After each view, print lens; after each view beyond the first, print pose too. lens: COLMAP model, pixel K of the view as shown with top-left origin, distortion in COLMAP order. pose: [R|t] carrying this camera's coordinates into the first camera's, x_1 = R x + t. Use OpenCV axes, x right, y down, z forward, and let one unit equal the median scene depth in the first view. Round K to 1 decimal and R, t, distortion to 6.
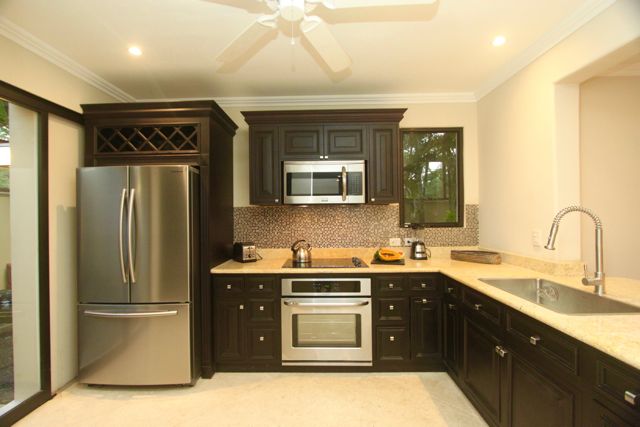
lens RADIAL K [[287.1, 0, 317.0], [0, 287.1, 215.1], [0, 0, 1]] dist [-0.017653, 0.000279]
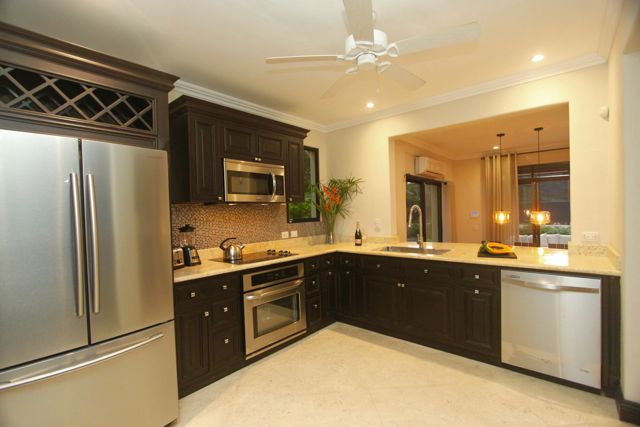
lens RADIAL K [[293.4, 0, 308.4], [0, 293.4, 214.7], [0, 0, 1]] dist [0.001399, 0.000237]
pose [[0.652351, -0.011919, 0.757823, -0.703796], [0.014812, 0.999886, 0.002975, 0.007220], [-0.757772, 0.009284, 0.652453, 0.132046]]
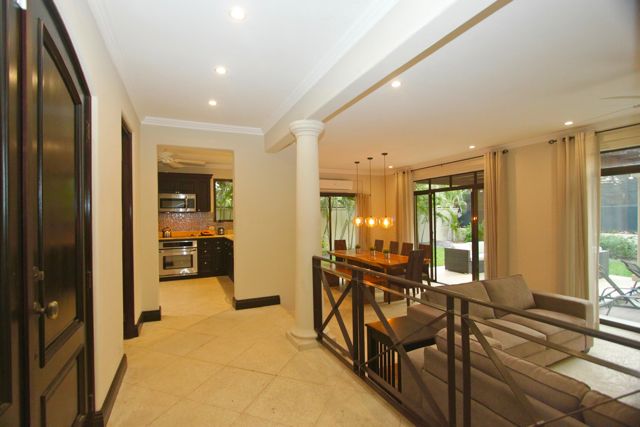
lens RADIAL K [[293.4, 0, 308.4], [0, 293.4, 214.7], [0, 0, 1]] dist [0.001399, 0.000237]
pose [[0.910781, 0.001744, 0.412887, 0.008196], [0.003141, 0.999933, -0.011154, 0.017718], [-0.412879, 0.011456, 0.910714, -1.701228]]
